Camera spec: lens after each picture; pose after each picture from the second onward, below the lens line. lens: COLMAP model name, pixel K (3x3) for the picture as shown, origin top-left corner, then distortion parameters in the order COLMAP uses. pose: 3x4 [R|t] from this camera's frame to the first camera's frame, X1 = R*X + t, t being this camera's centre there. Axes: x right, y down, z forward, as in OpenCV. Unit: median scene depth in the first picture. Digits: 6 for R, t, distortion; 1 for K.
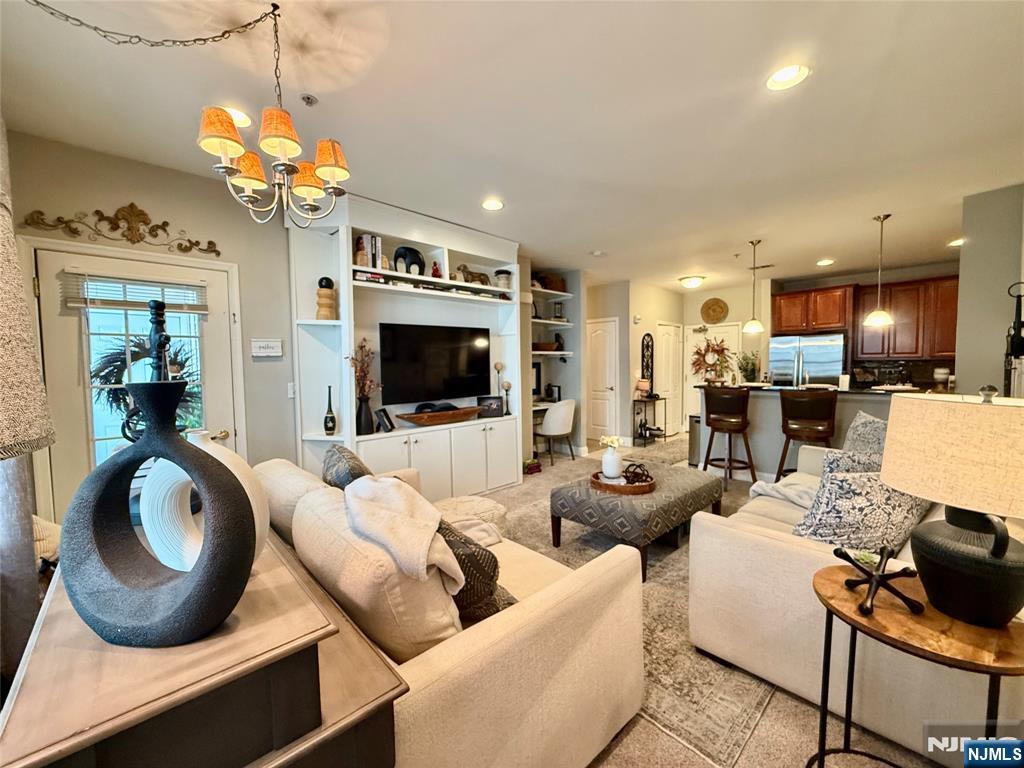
lens RADIAL K [[407.1, 0, 512.0], [0, 407.1, 384.0], [0, 0, 1]] dist [0.000642, 0.000093]
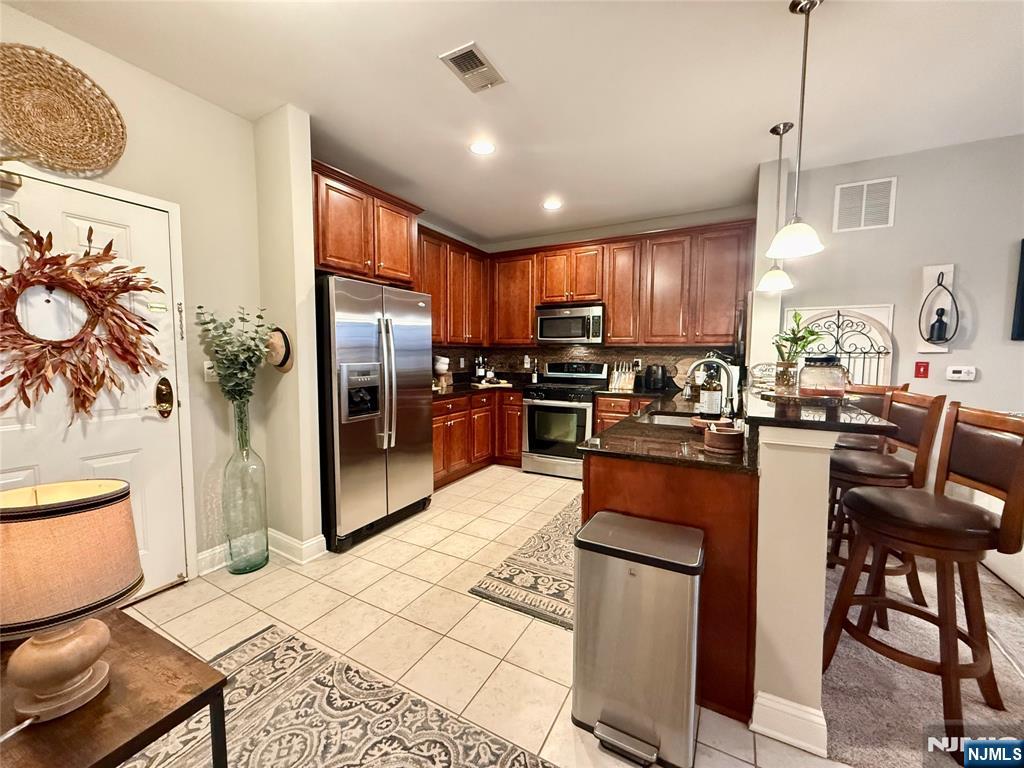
lens RADIAL K [[407.1, 0, 512.0], [0, 407.1, 384.0], [0, 0, 1]] dist [0.000642, 0.000093]
pose [[-0.313029, -0.057484, 0.948002, 0.184417], [0.046383, 0.996050, 0.075713, -0.030110], [-0.948610, 0.067672, -0.309126, 0.846729]]
